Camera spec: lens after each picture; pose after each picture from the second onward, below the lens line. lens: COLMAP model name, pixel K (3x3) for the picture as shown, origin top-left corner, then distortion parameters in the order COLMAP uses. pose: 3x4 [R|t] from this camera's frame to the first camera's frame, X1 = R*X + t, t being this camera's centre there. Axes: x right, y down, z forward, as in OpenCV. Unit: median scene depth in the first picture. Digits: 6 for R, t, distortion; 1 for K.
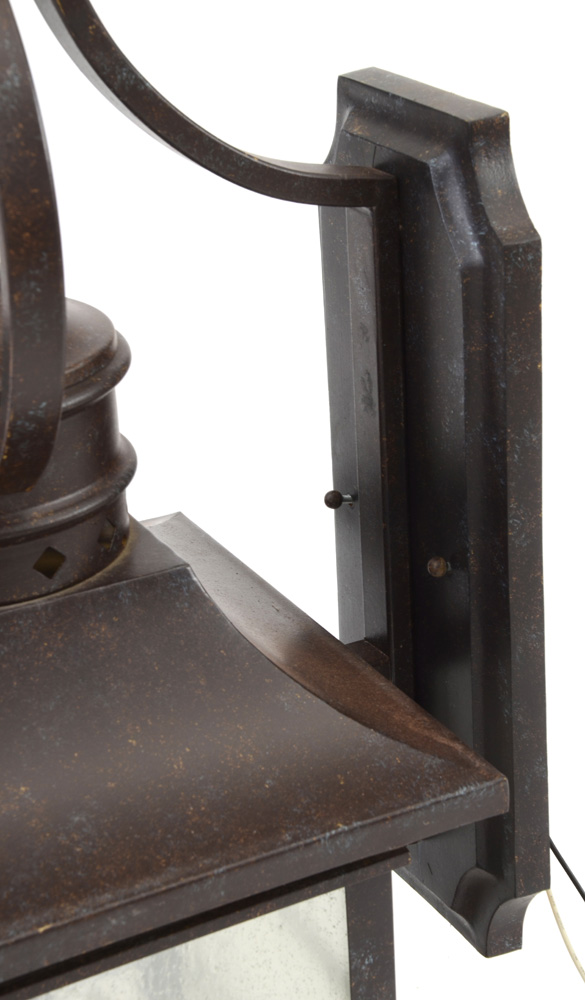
lens RADIAL K [[2215.7, 0, 336.4], [0, 2215.7, 507.3], [0, 0, 1]] dist [0.396980, 0.000000]
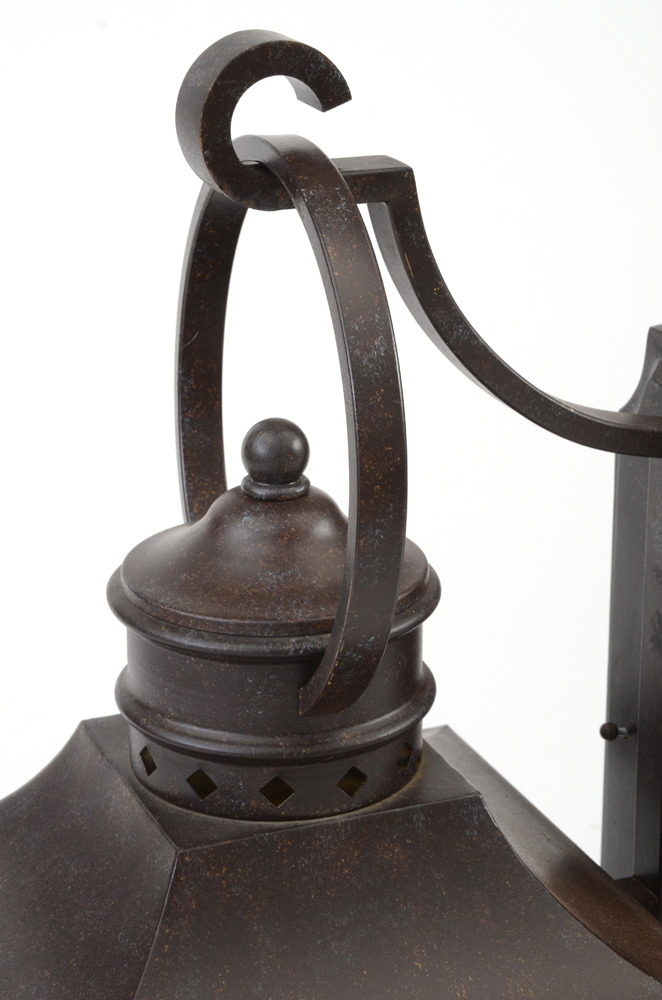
lens RADIAL K [[2436.5, 0, 320.0], [0, 2436.5, 505.8], [0, 0, 1]] dist [0.470723, 0.000000]
pose [[0.993945, 0.076267, -0.079105, -0.060393], [-0.081038, 0.994965, -0.058966, -0.034027], [0.074210, 0.065020, 0.995121, -0.153517]]
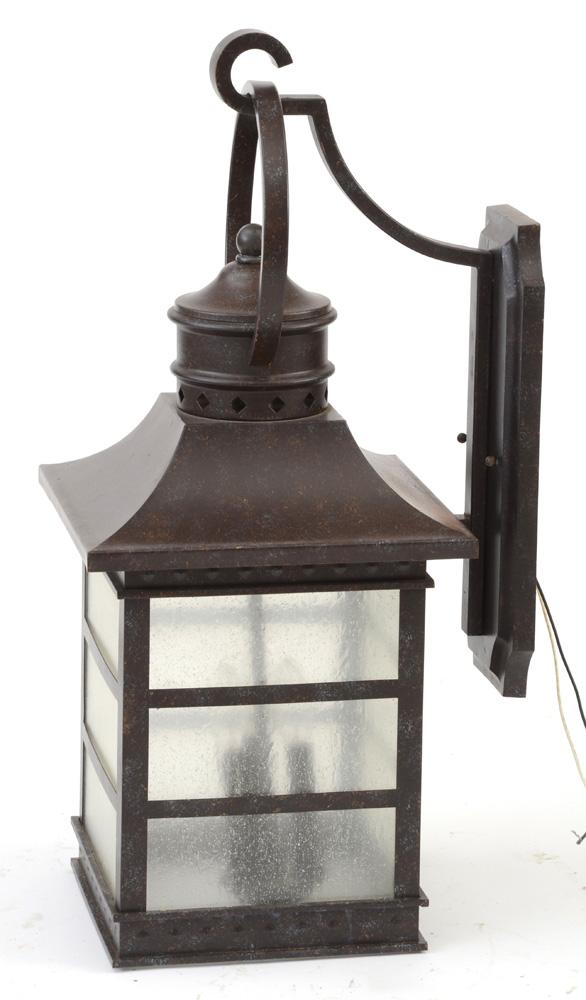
lens RADIAL K [[3917.6, 0, 294.4], [0, 3917.6, 499.0], [0, 0, 1]] dist [1.212670, 0.000000]
pose [[0.952156, 0.120233, -0.280968, 0.906212], [-0.167526, 0.974265, -0.150807, 0.644839], [0.255605, 0.190661, 0.947794, -2.402097]]
